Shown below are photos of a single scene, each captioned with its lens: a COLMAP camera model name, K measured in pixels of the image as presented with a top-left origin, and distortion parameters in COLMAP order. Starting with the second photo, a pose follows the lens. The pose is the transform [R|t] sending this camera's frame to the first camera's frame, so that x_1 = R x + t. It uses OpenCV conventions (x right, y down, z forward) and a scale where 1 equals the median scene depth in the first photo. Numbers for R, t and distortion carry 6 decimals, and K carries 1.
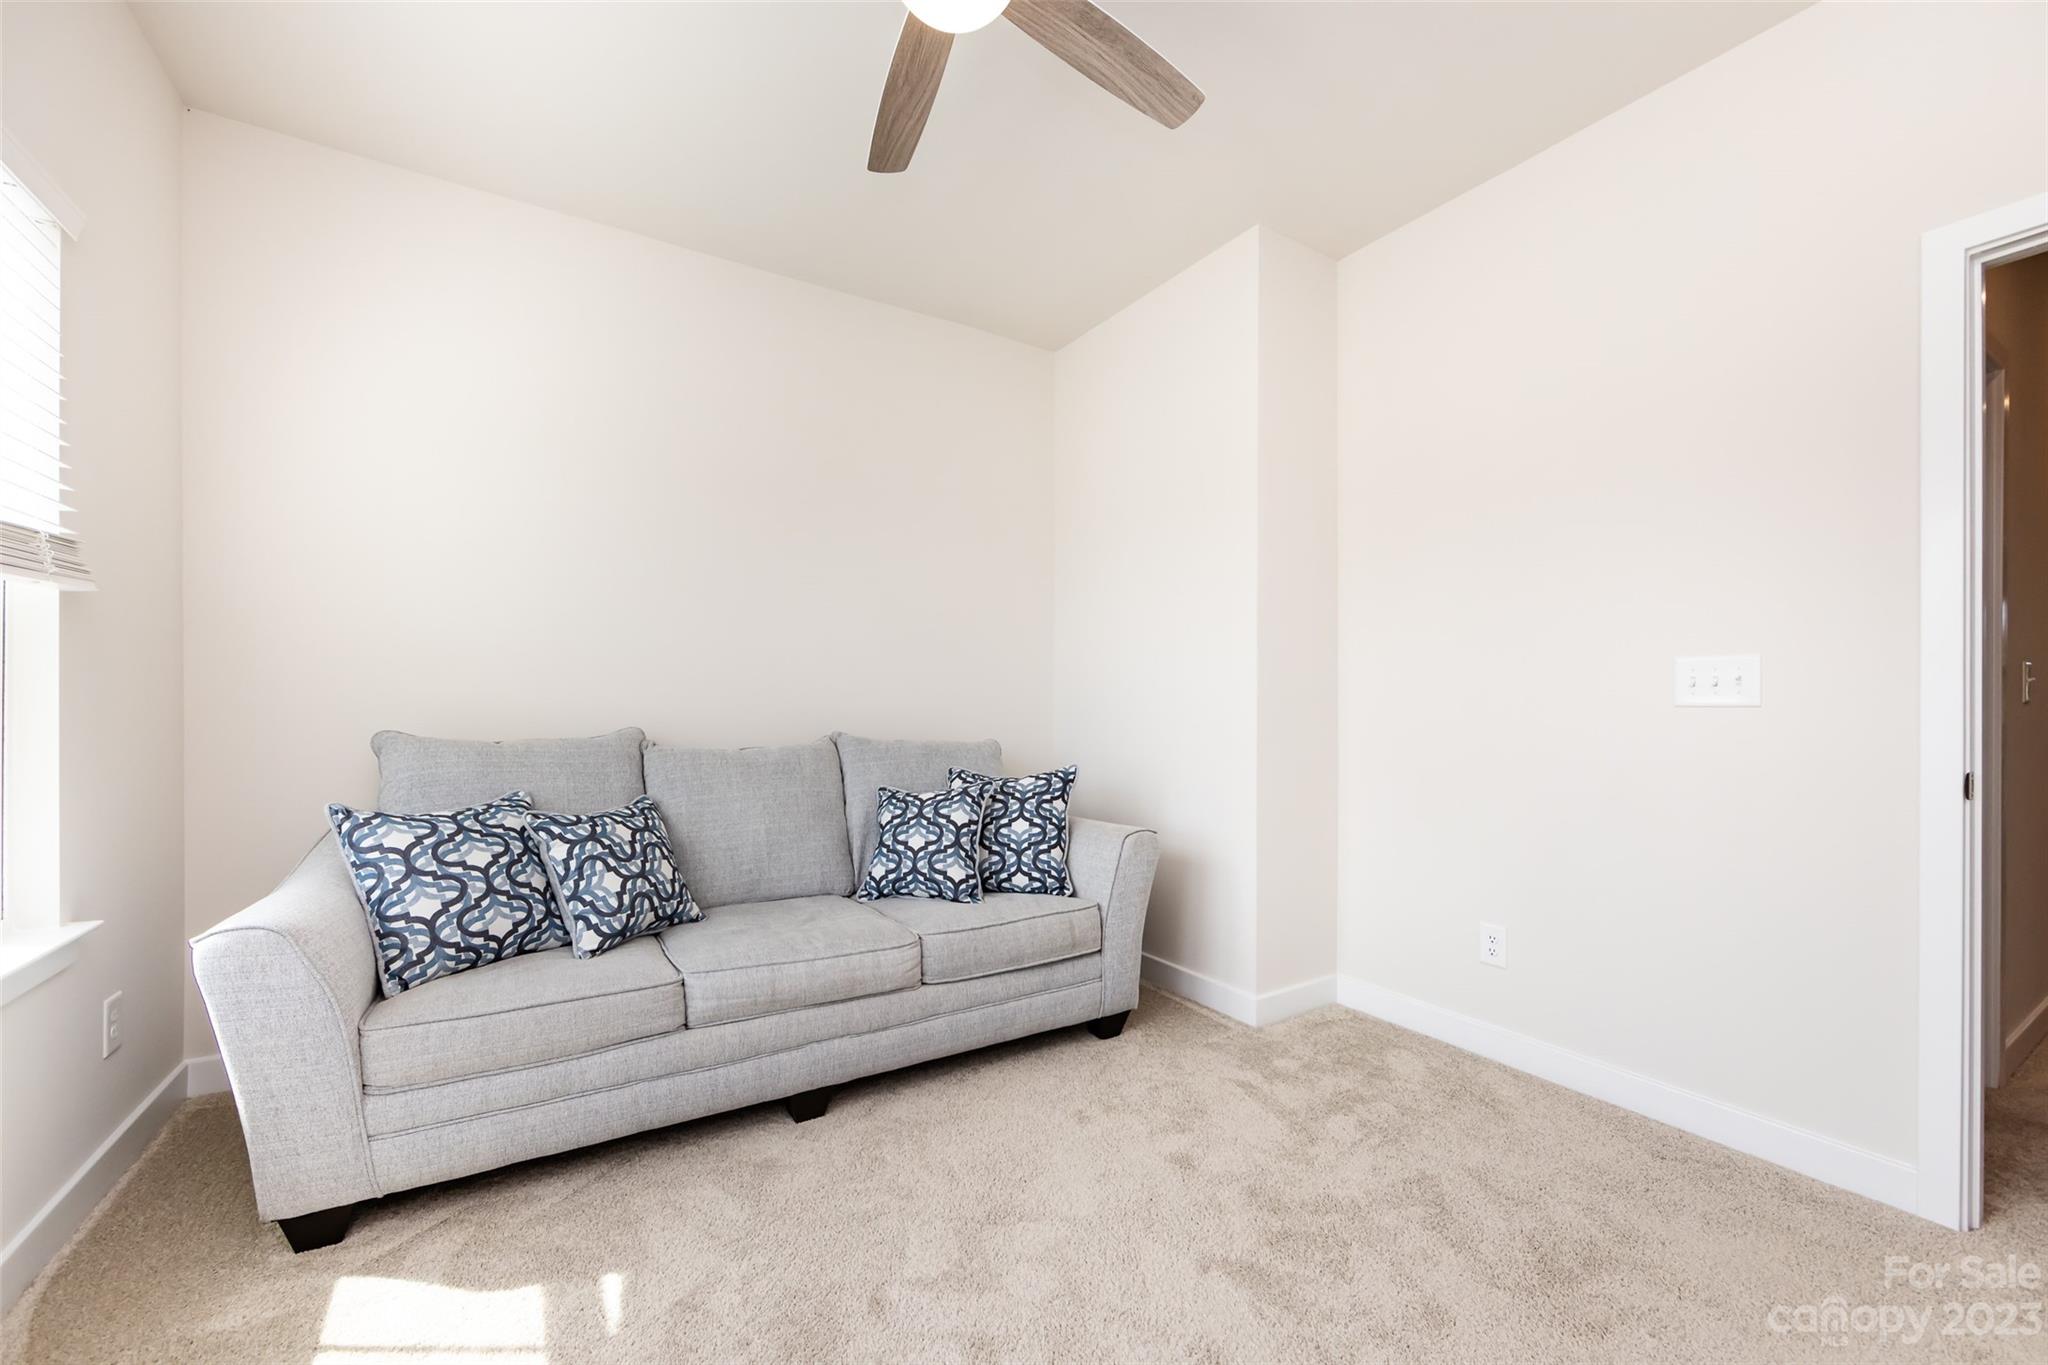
lens RADIAL K [[808.3, 0, 1019.1], [0, 808.3, 679.4], [0, 0, 1]] dist [-0.001391, -0.000219]
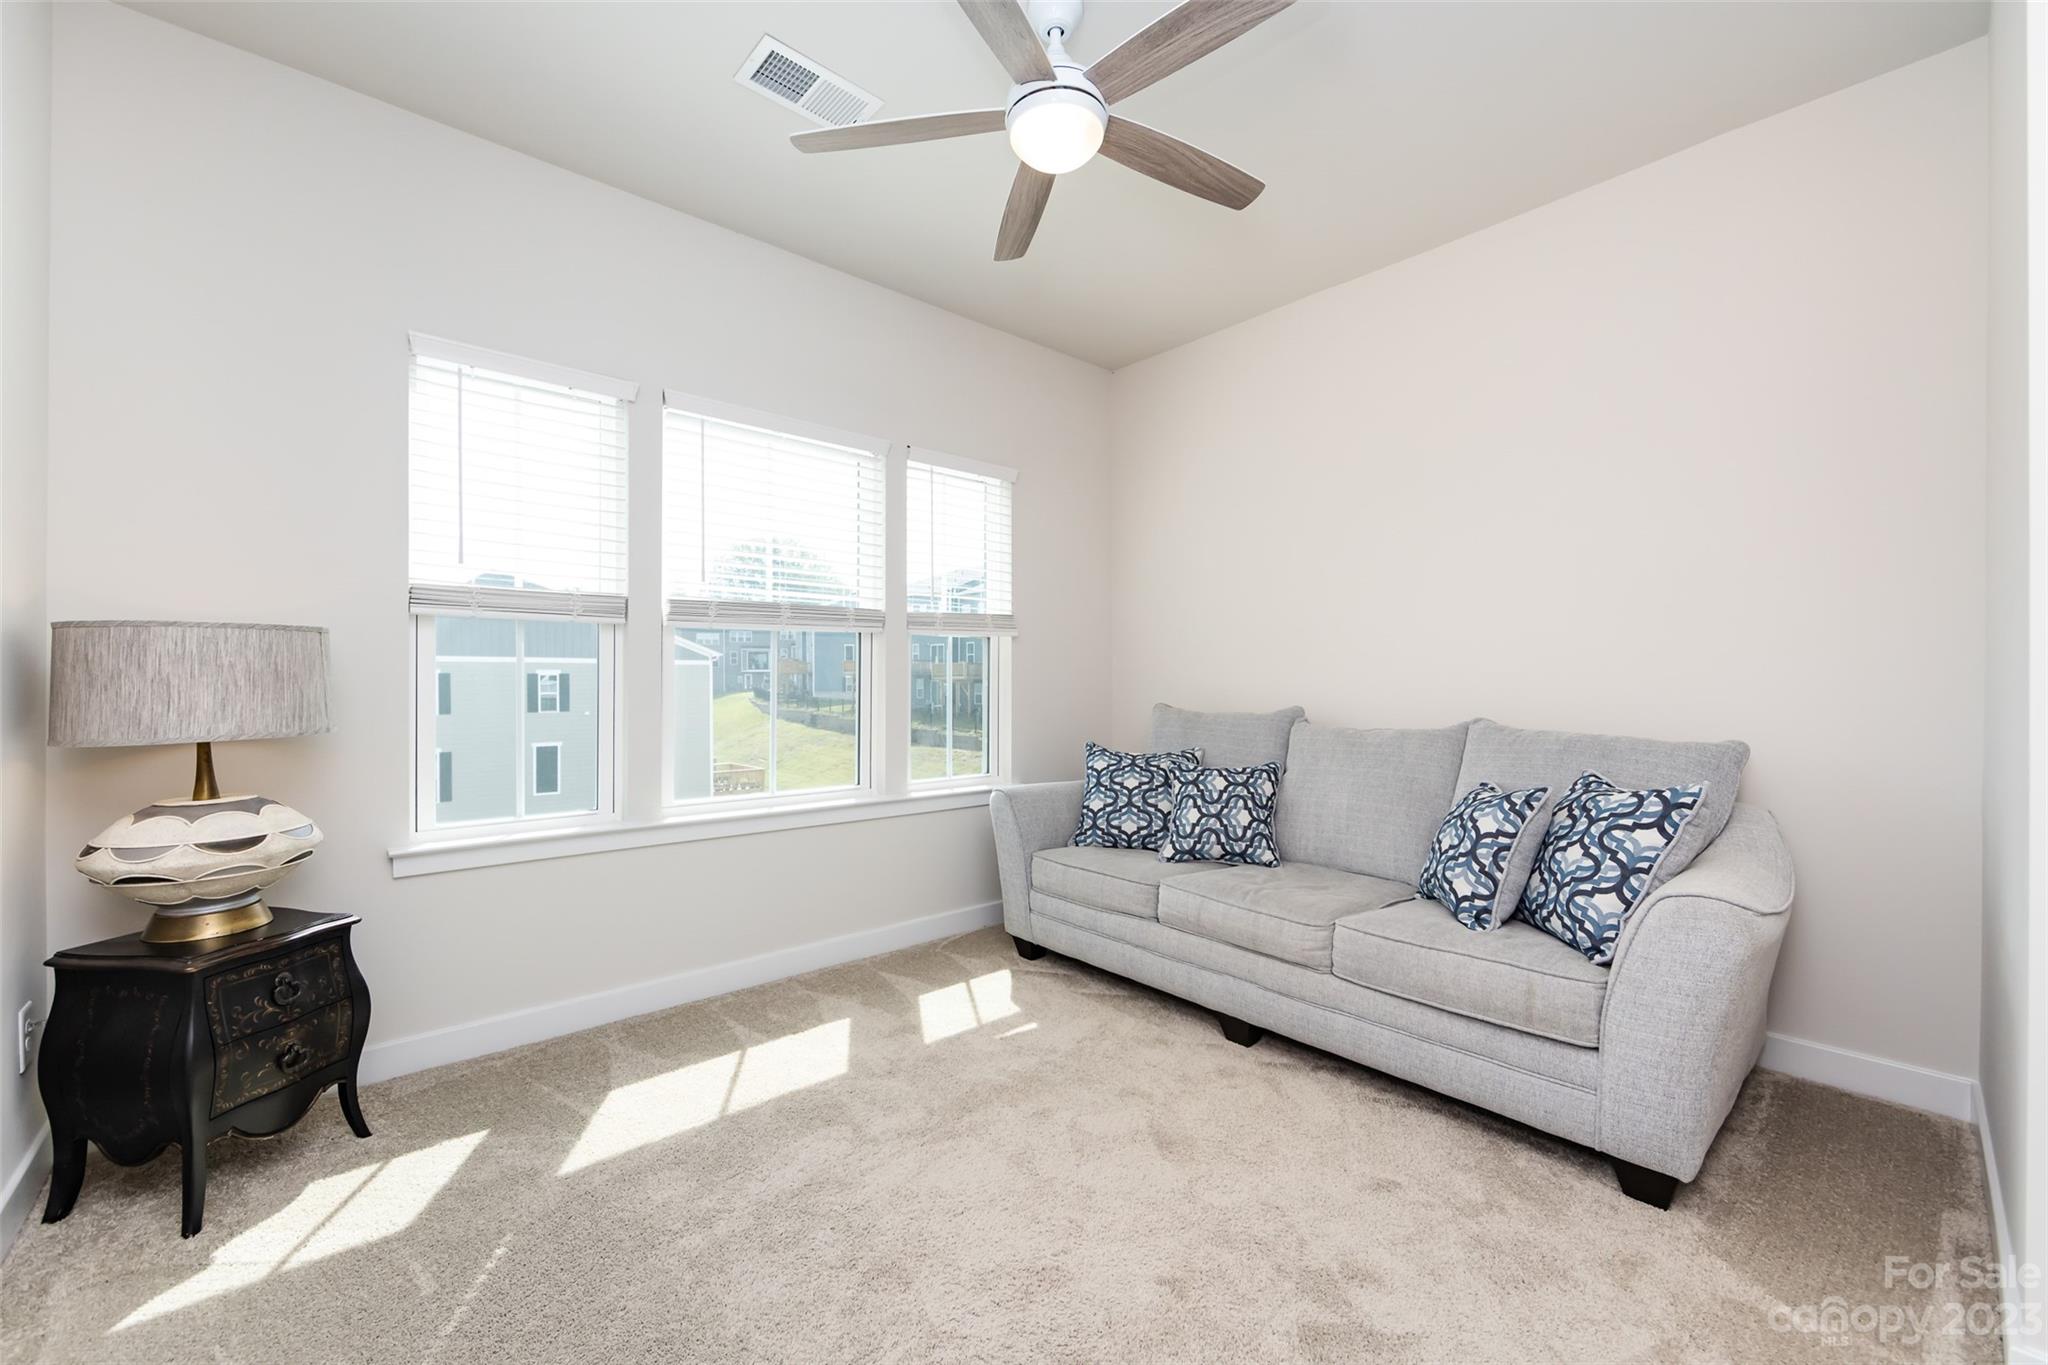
lens RADIAL K [[808.3, 0, 1019.1], [0, 808.3, 679.4], [0, 0, 1]] dist [-0.001391, -0.000219]
pose [[0.163595, -0.008975, -0.986487, 0.805444], [0.024704, 0.999682, -0.004999, 0.020221], [0.986218, -0.023552, 0.163765, 0.494227]]
